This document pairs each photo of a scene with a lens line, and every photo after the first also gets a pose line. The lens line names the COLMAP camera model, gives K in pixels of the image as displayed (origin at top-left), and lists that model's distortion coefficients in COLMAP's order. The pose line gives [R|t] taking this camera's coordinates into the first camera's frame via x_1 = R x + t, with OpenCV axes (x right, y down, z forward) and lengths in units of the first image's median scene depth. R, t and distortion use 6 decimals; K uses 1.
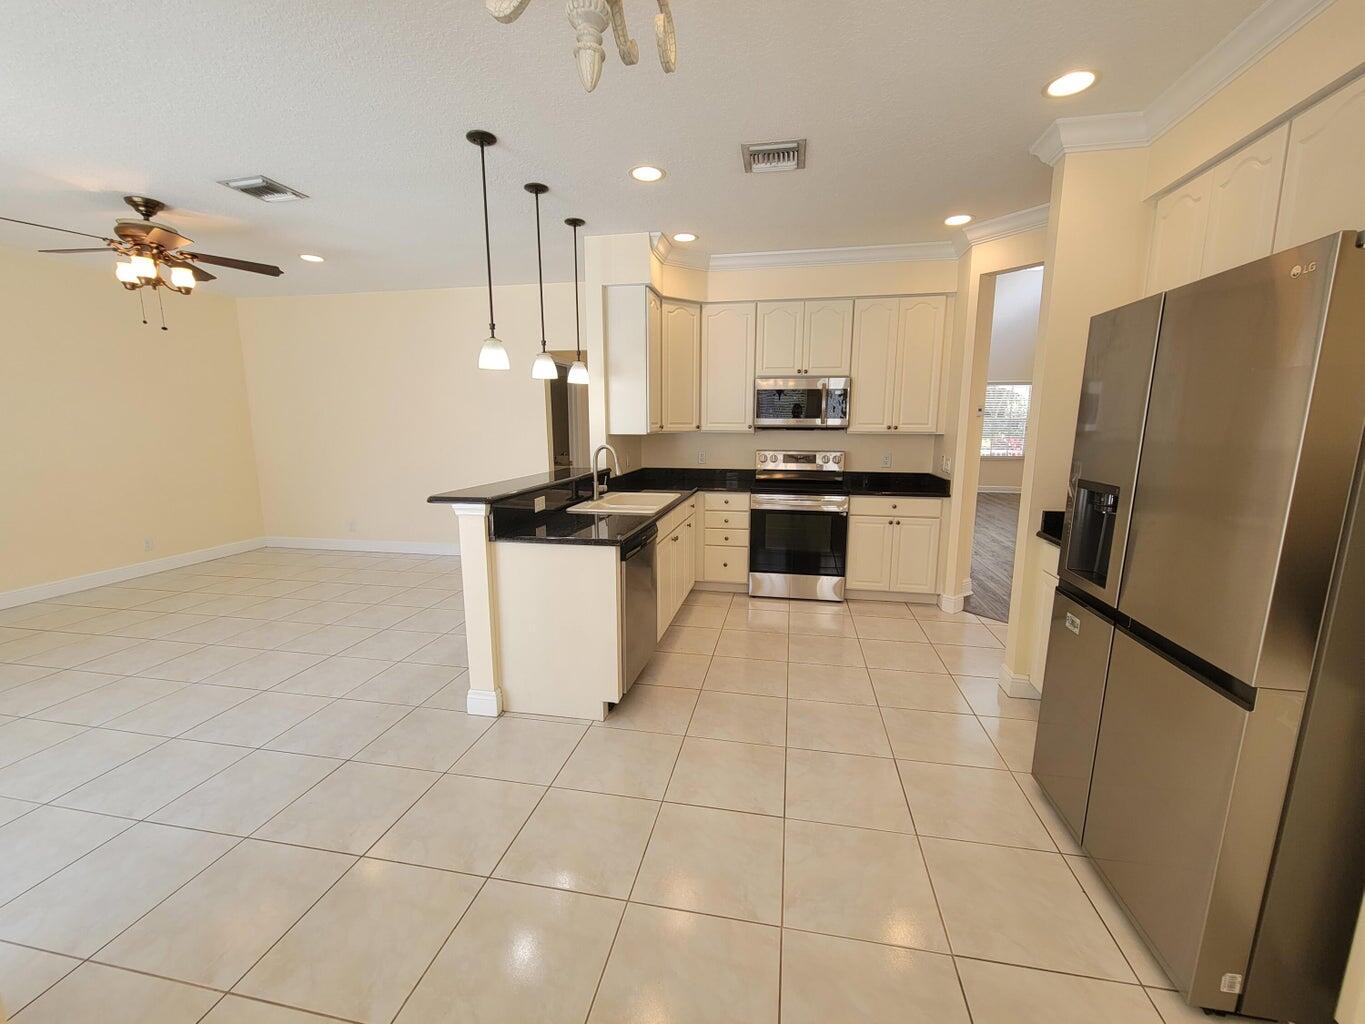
lens RADIAL K [[557.2, 0, 684.1], [0, 557.2, 515.7], [0, 0, 1]] dist [0.001247, -0.001601]
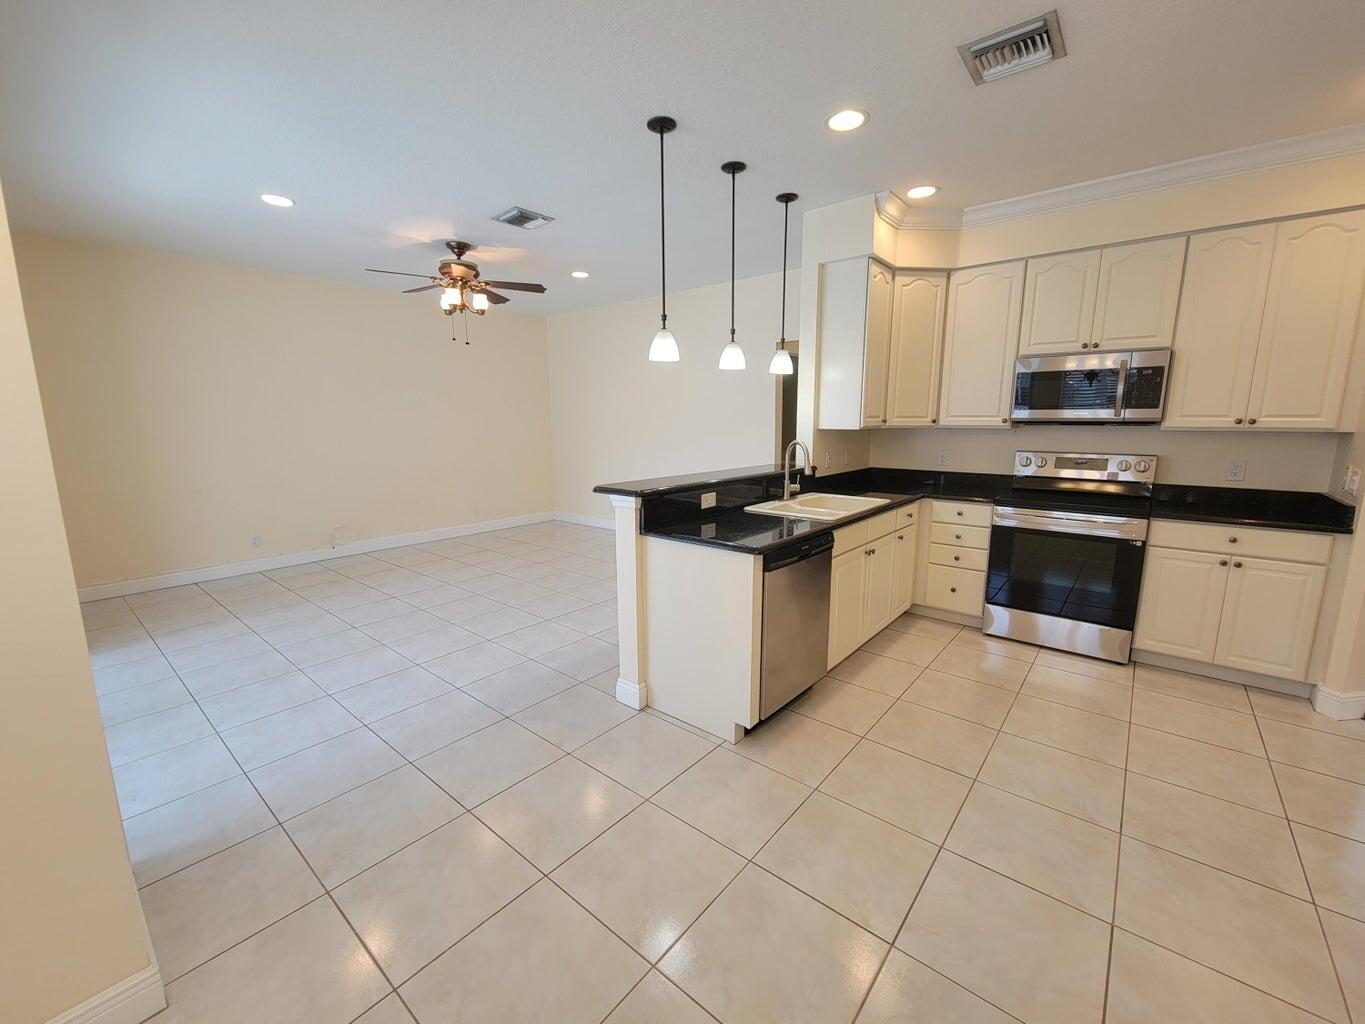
lens RADIAL K [[557.2, 0, 680.7], [0, 557.2, 515.9], [0, 0, 1]] dist [0.001247, -0.001601]
pose [[0.875489, 0.080585, -0.476471, 0.127736], [-0.076713, 0.996671, 0.027610, -0.014203], [0.477110, 0.012379, 0.878757, 0.110276]]
